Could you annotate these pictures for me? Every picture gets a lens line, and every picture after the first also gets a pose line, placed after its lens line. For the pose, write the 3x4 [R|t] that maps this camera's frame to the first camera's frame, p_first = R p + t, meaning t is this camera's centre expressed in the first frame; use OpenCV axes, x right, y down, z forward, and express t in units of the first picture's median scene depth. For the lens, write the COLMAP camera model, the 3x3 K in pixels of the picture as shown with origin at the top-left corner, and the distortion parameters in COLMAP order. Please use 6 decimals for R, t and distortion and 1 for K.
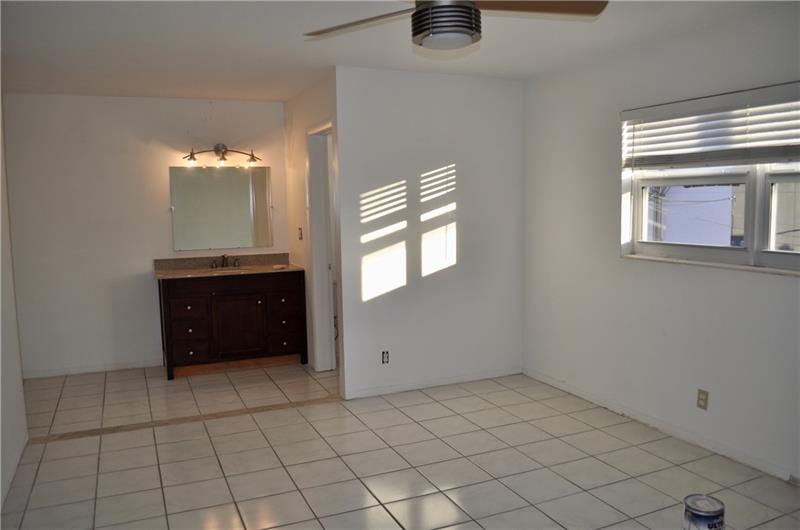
lens RADIAL K [[634.3, 0, 402.5], [0, 634.3, 263.8], [0, 0, 1]] dist [-0.069178, -0.006199]
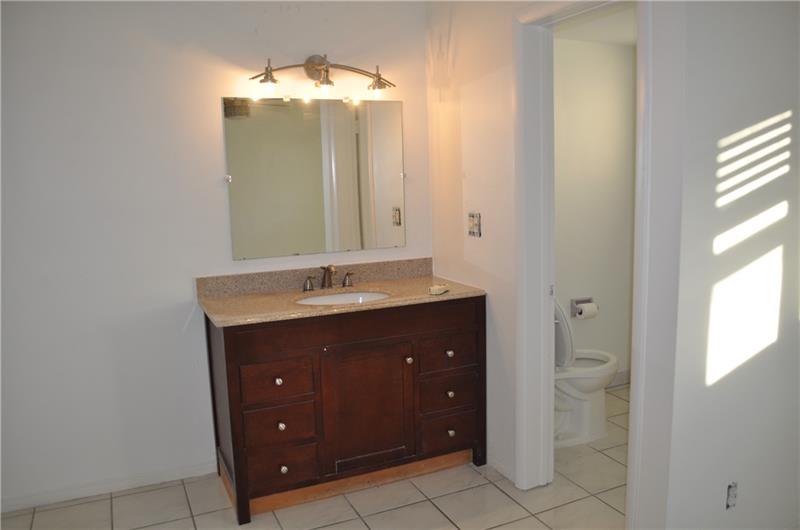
lens RADIAL K [[634.3, 0, 399.2], [0, 634.3, 266.2], [0, 0, 1]] dist [-0.069178, -0.006199]
pose [[0.999803, -0.012020, 0.015822, -0.237053], [0.011336, 0.999027, 0.042611, -0.037104], [-0.016318, -0.042423, 0.998966, 0.480077]]
